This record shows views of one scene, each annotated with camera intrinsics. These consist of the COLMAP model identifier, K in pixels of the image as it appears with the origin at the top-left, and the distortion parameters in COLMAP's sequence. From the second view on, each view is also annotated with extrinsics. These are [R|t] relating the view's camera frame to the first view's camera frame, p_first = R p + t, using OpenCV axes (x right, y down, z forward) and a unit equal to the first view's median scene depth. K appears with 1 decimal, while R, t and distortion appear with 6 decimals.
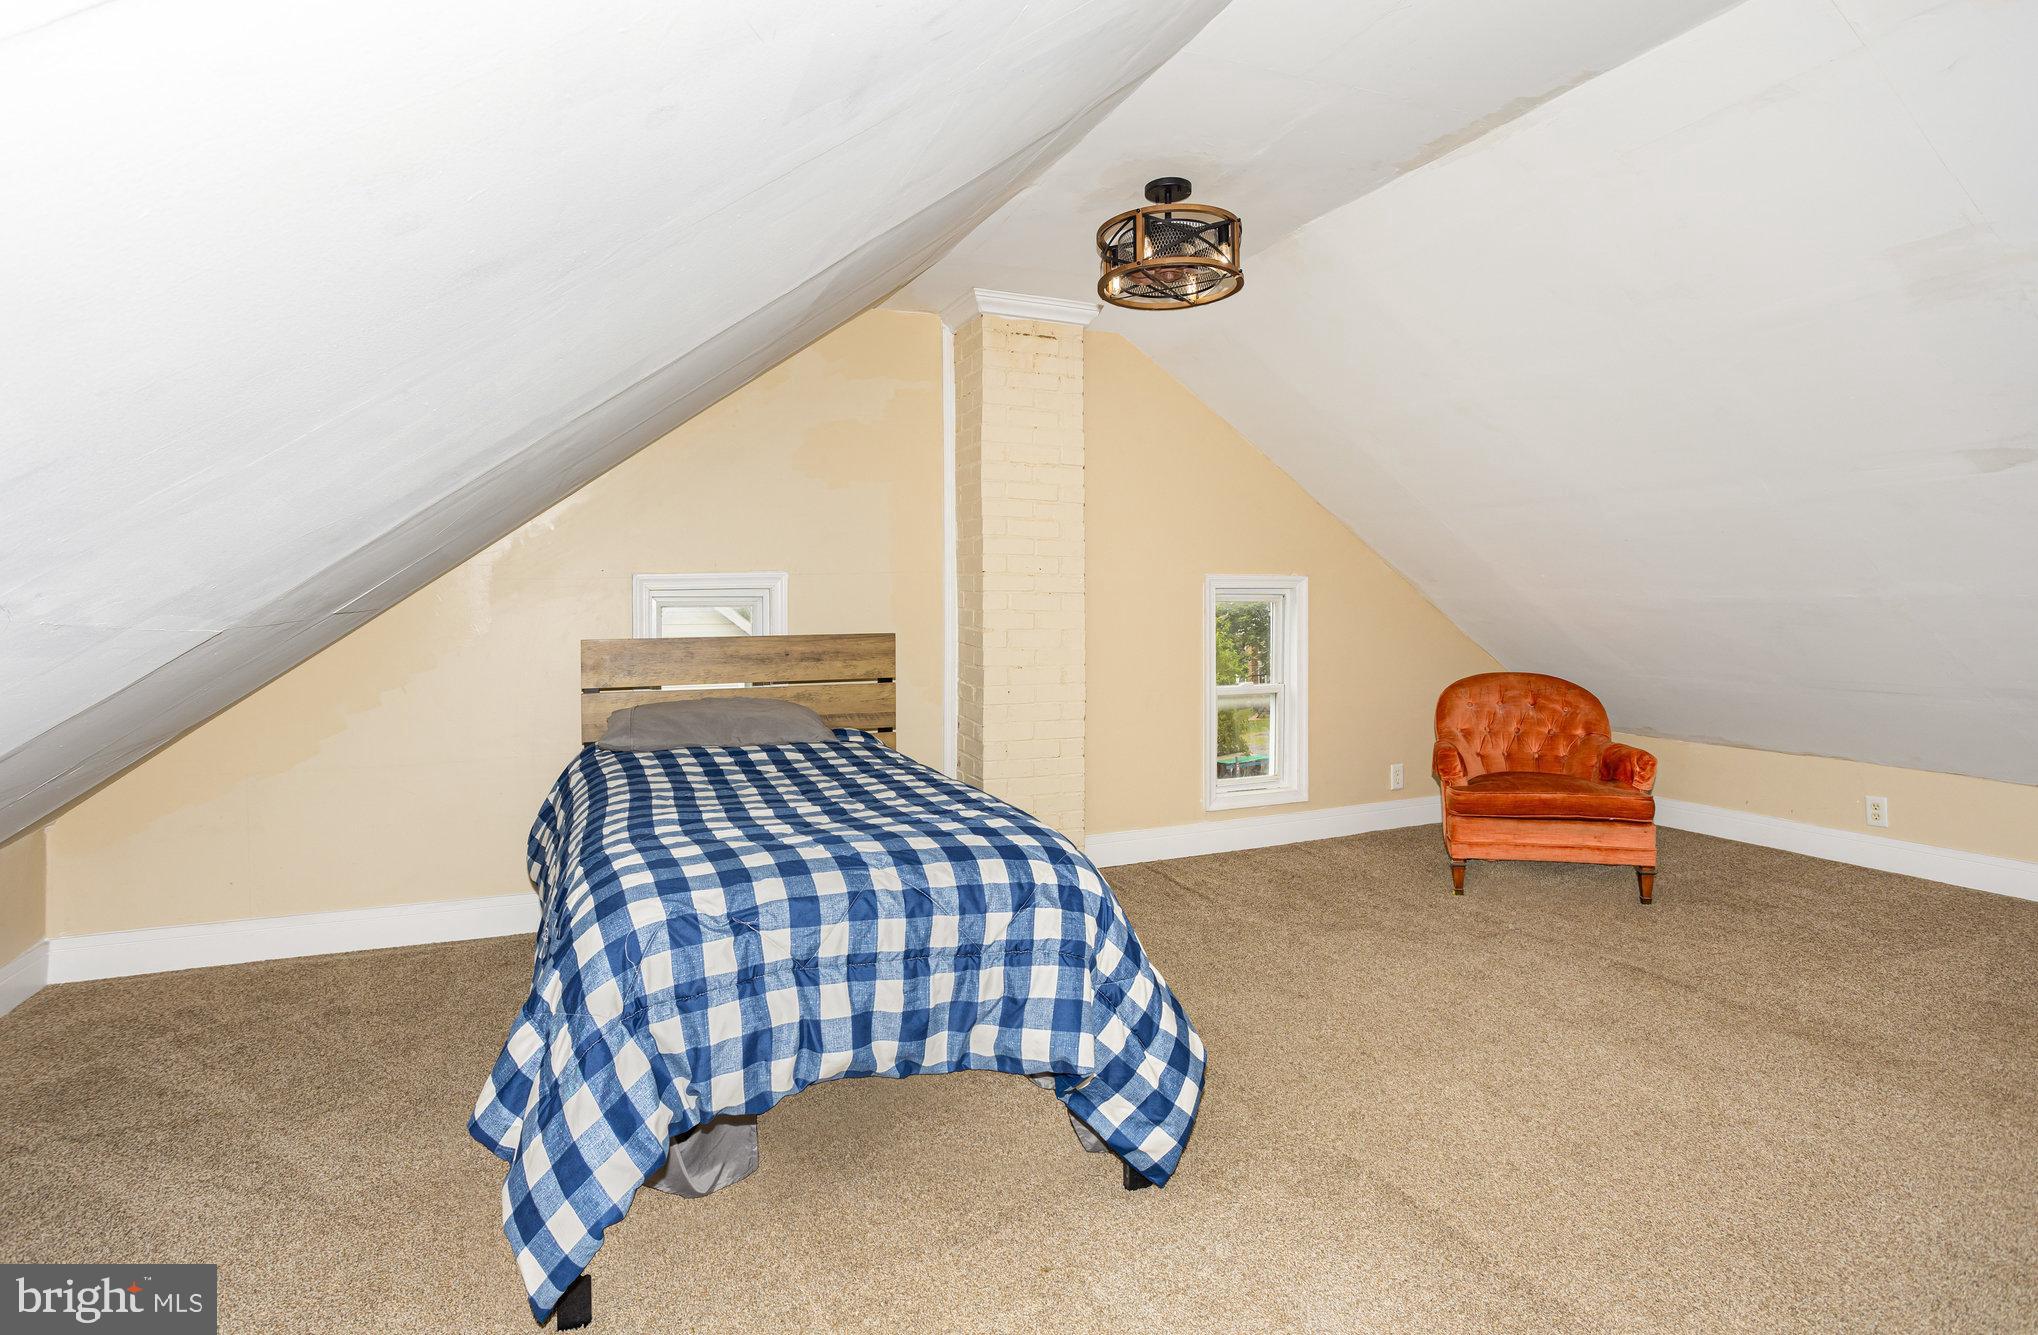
lens RADIAL K [[1052.1, 0, 1006.4], [0, 1052.1, 636.4], [0, 0, 1]] dist [-0.004205, 0.000345]
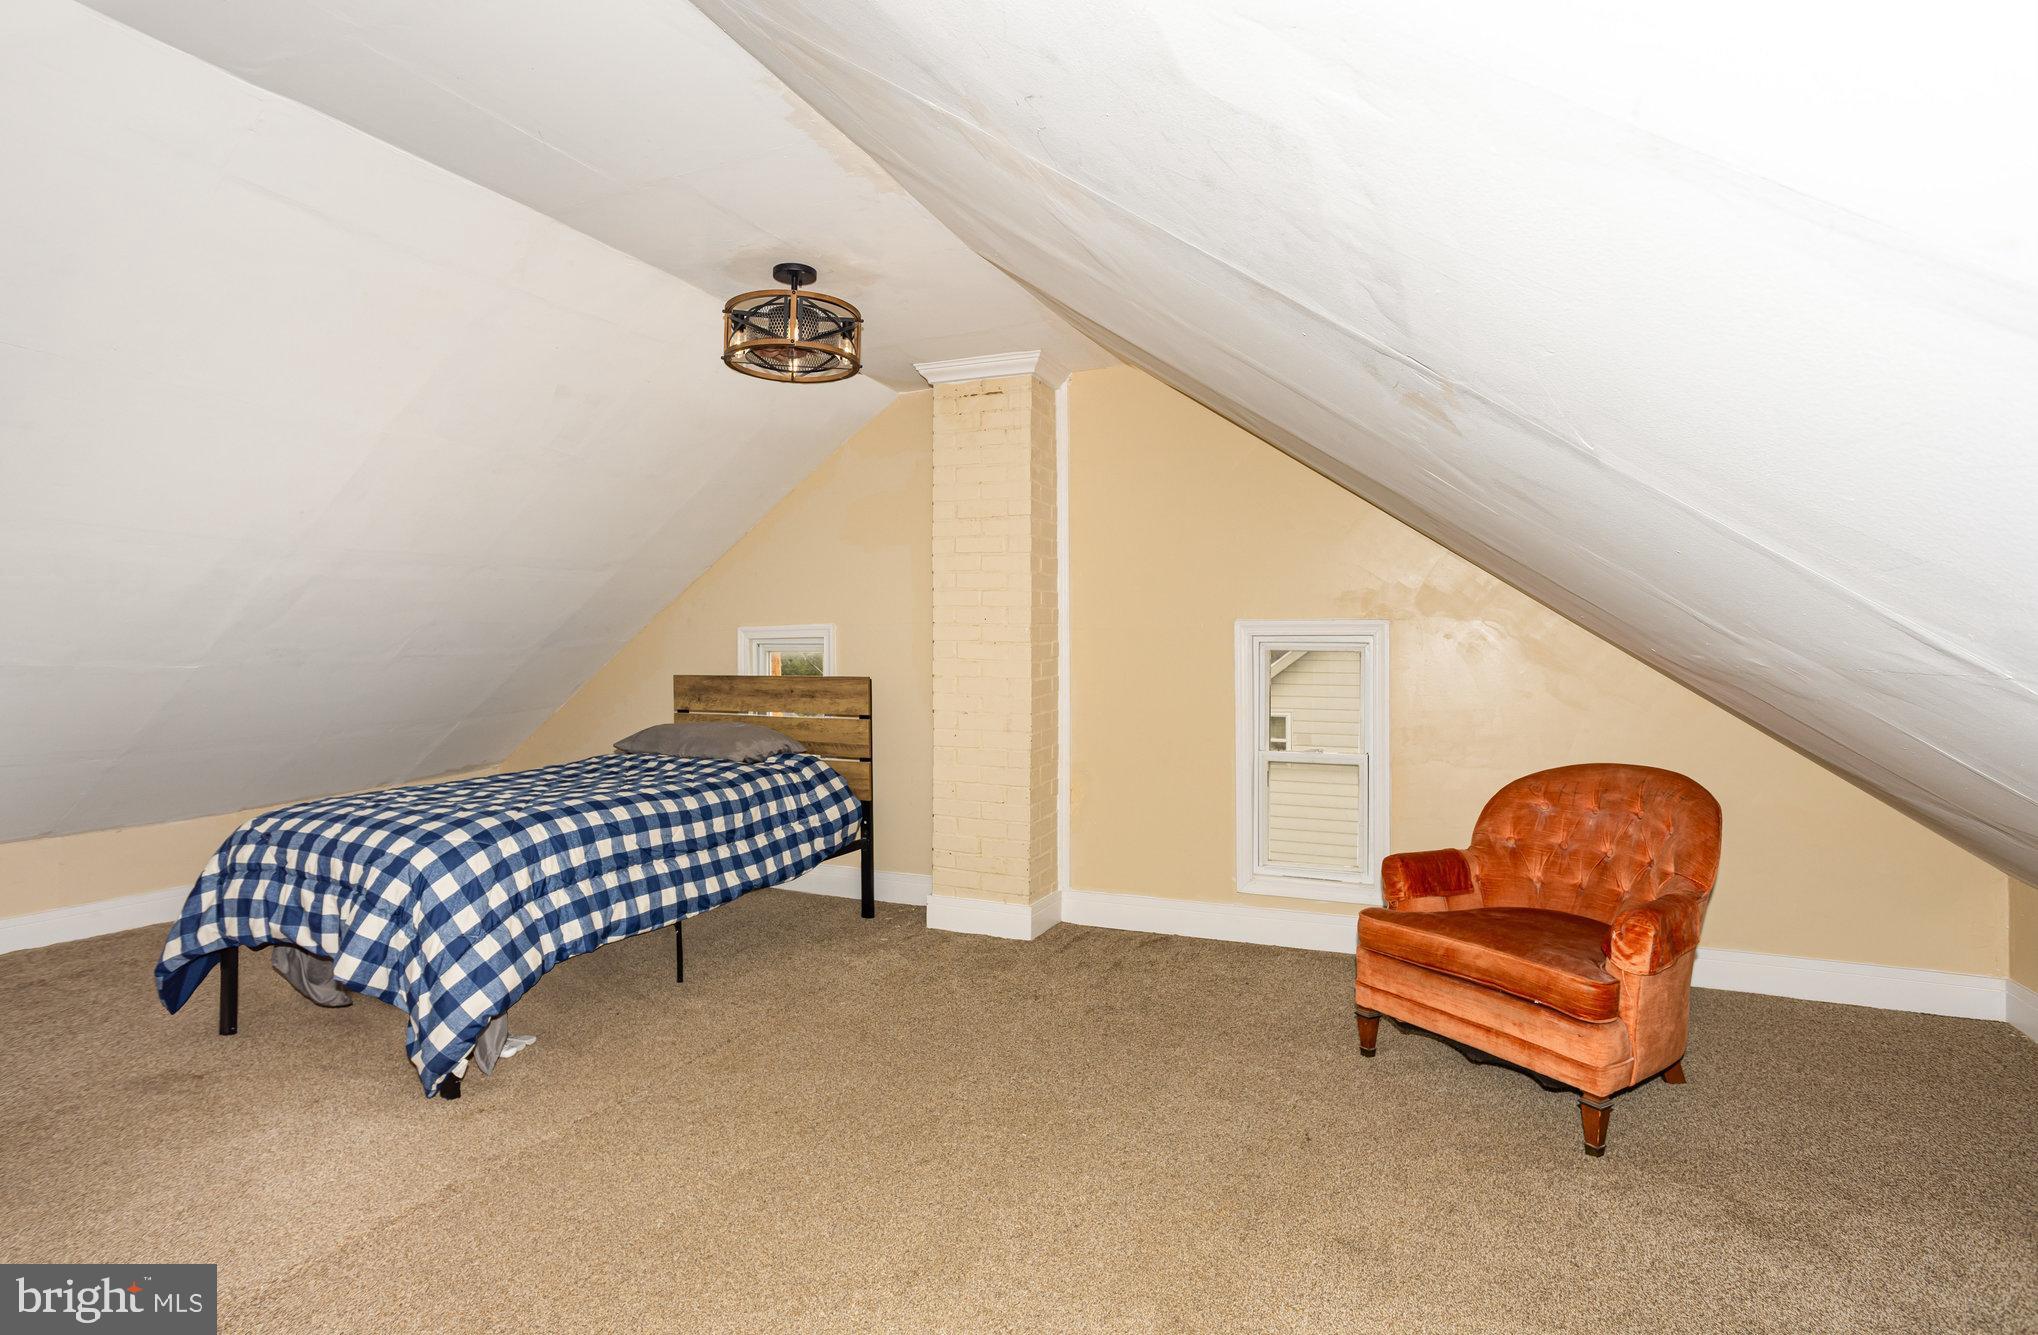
lens RADIAL K [[1004.2, 0, 978.5], [0, 1004.2, 663.5], [0, 0, 1]] dist [-0.001832, -0.000221]
pose [[0.684851, 0.016878, -0.728487, 0.782198], [-0.029107, 0.999567, -0.004205, -0.016547], [0.728101, 0.024084, 0.685046, 0.337122]]
